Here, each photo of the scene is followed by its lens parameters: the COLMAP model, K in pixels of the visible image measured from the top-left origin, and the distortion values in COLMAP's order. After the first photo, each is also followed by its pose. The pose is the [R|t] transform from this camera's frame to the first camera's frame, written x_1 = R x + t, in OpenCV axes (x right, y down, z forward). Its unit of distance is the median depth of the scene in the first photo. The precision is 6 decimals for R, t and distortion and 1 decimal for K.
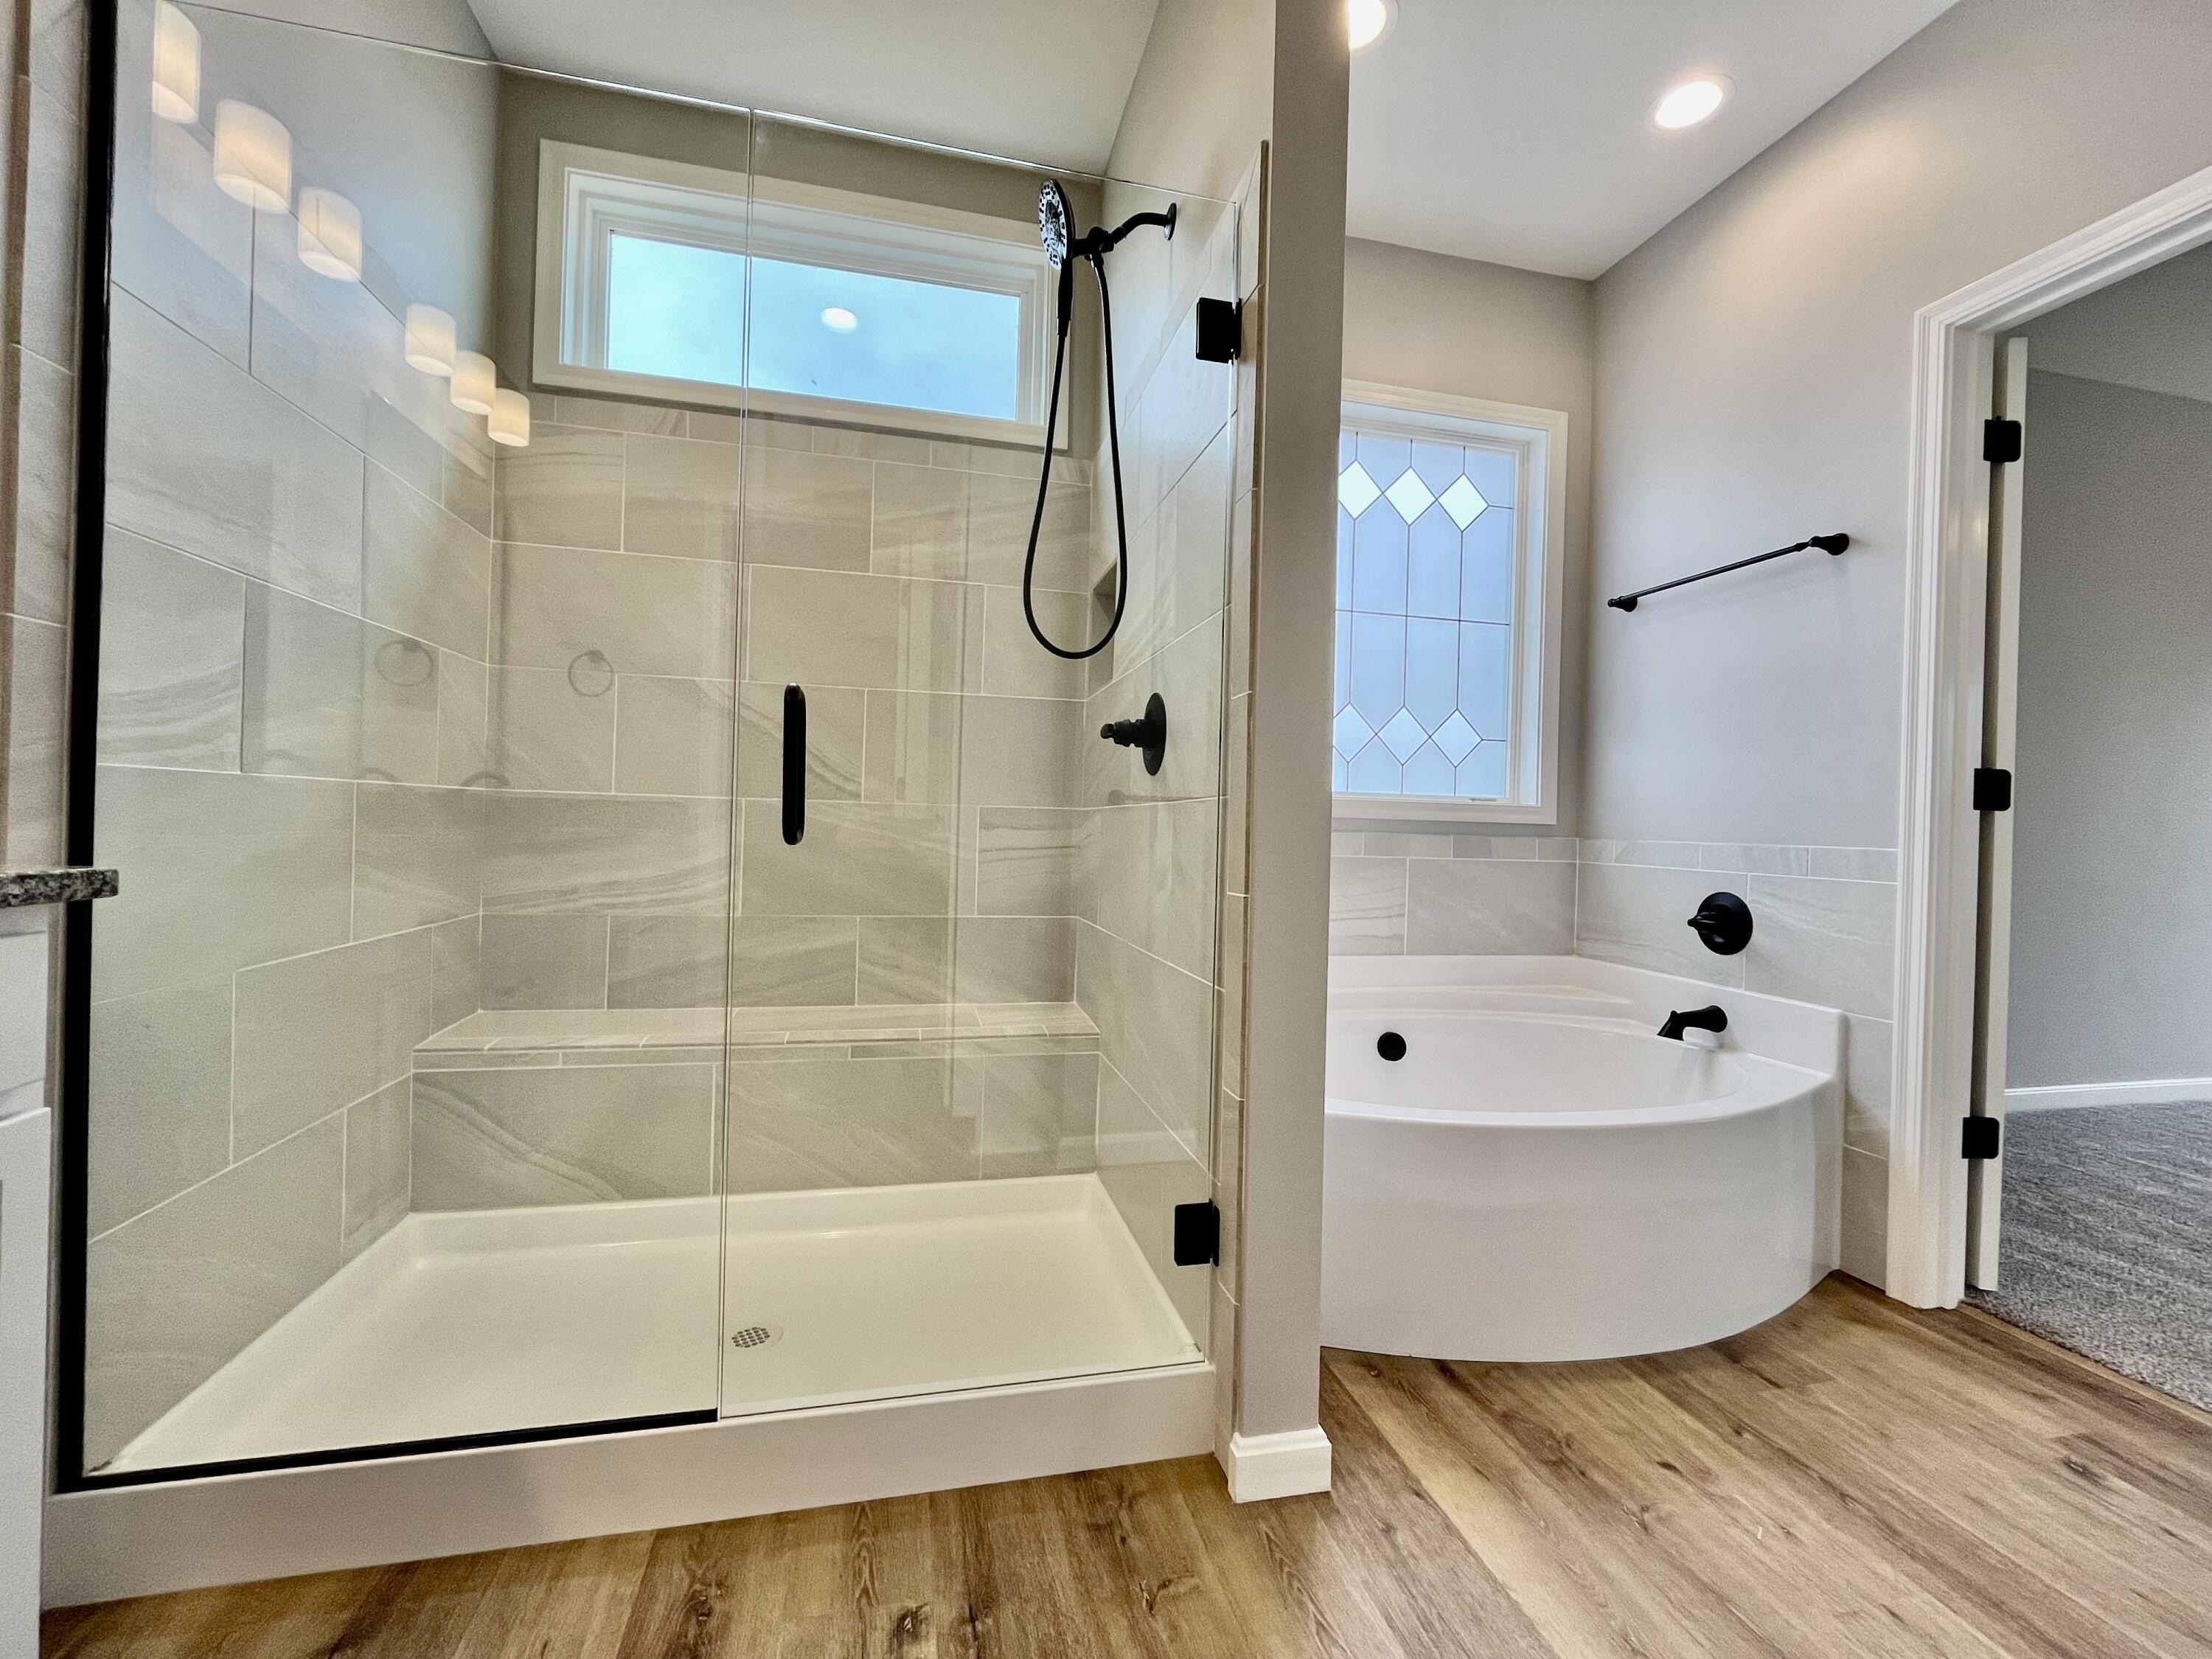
lens RADIAL K [[899.2, 0, 1105.2], [0, 899.2, 828.5], [0, 0, 1]] dist [-0.005386, 0.000082]
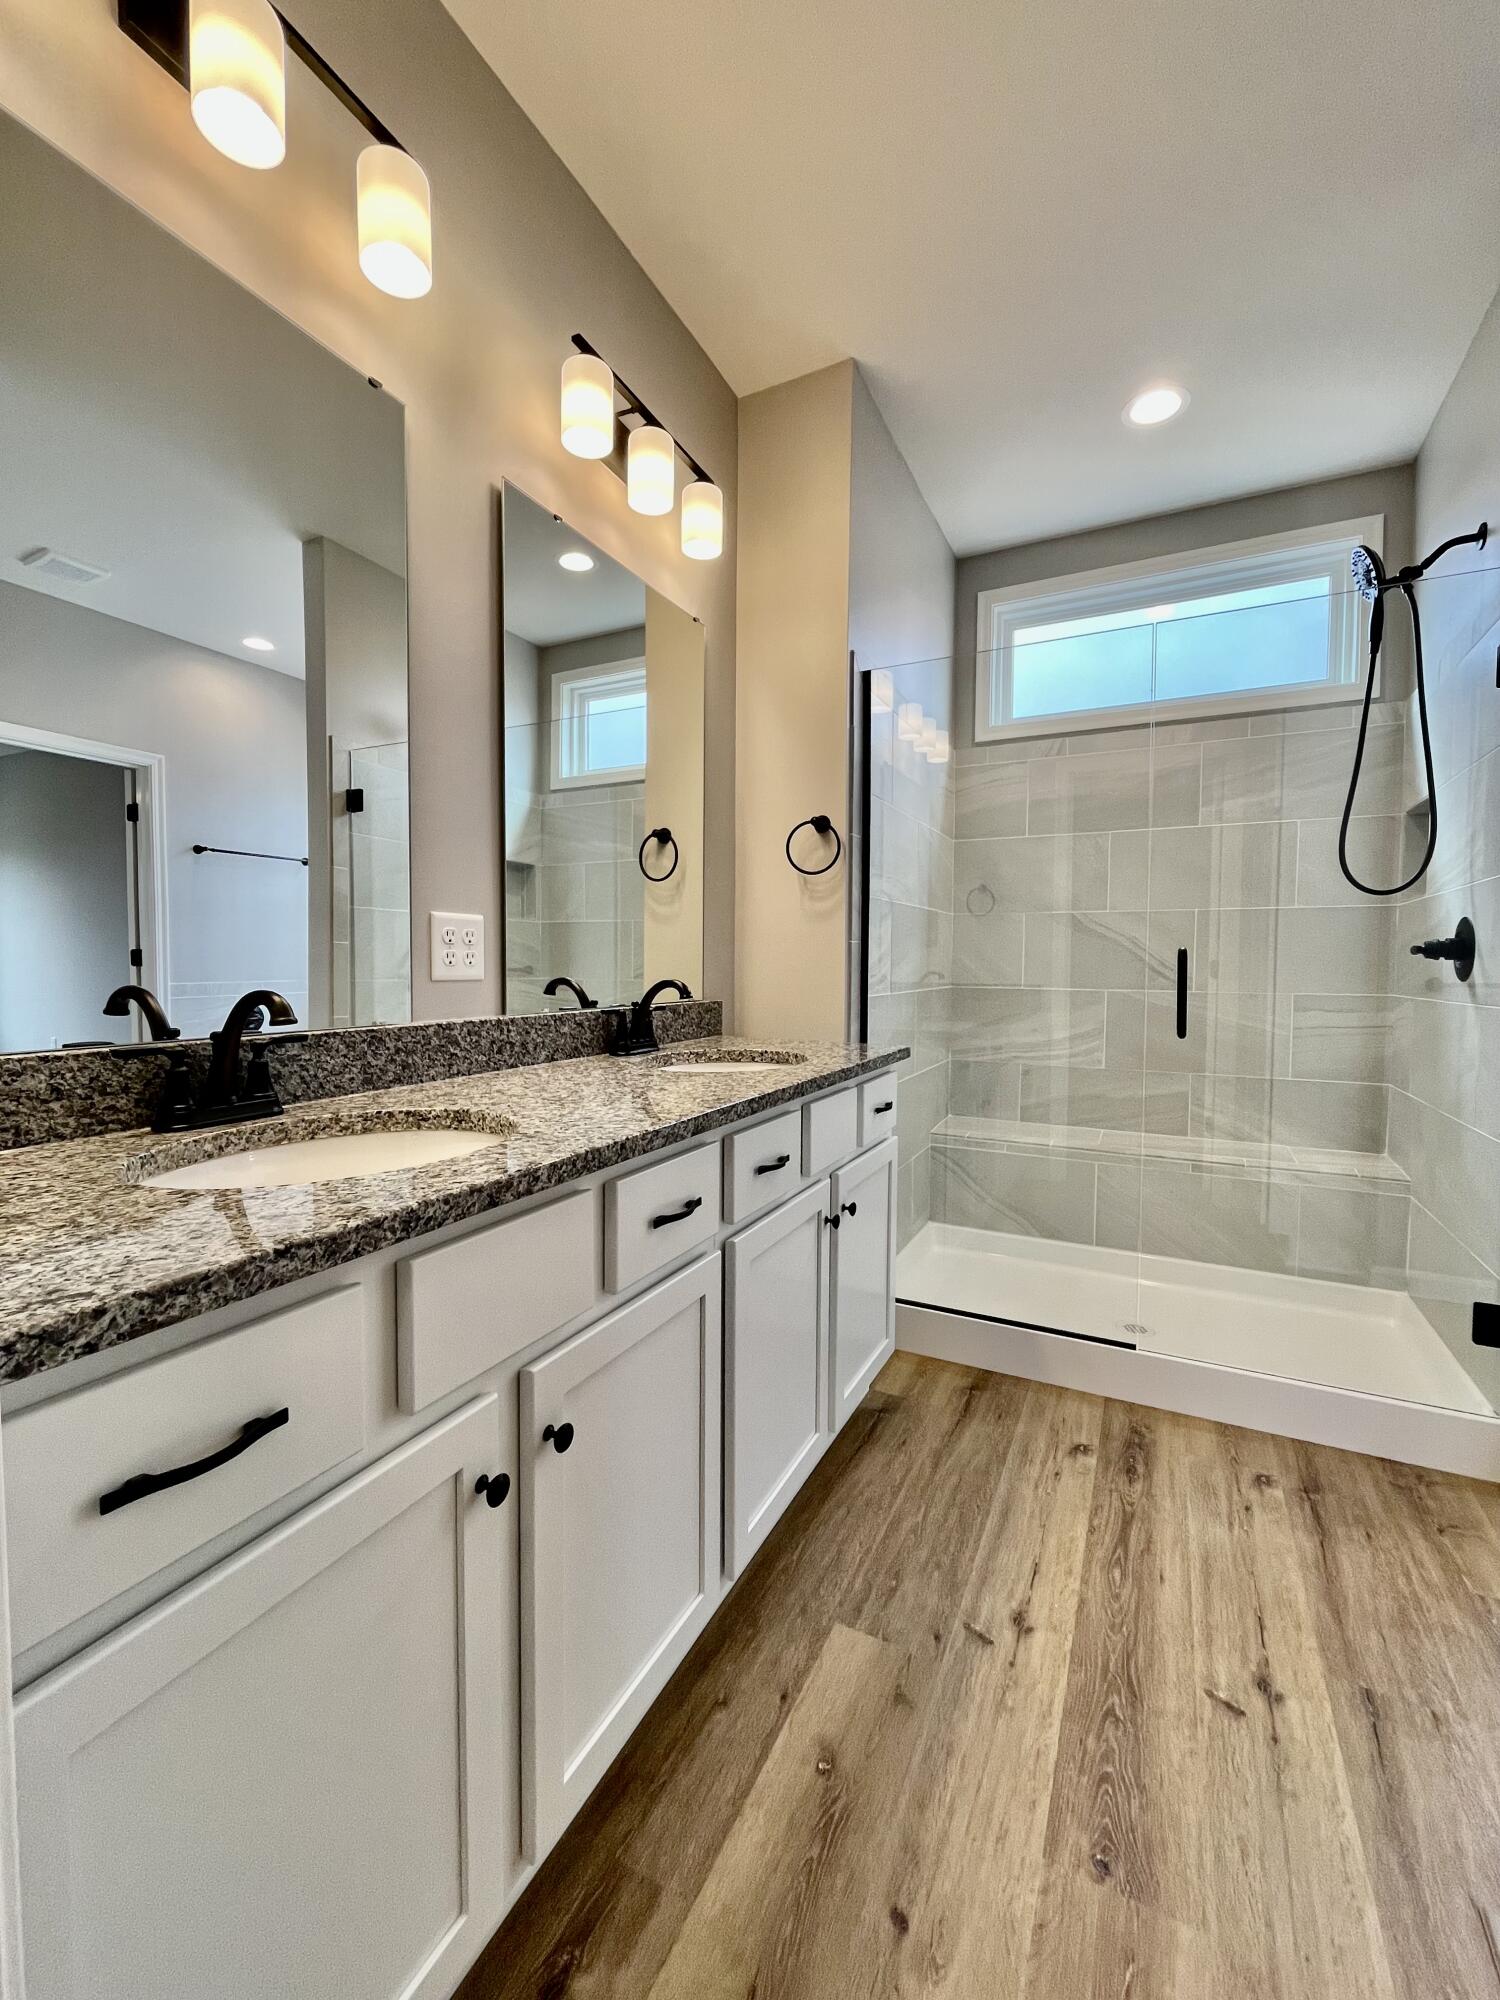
lens RADIAL K [[813.0, 0, 747.4], [0, 813.0, 994.3], [0, 0, 1]] dist [-0.005386, 0.000082]
pose [[0.758489, 0.001960, -0.651682, 0.028847], [0.015627, 0.999653, 0.021195, -0.076554], [0.651498, -0.026260, 0.758196, -0.490146]]
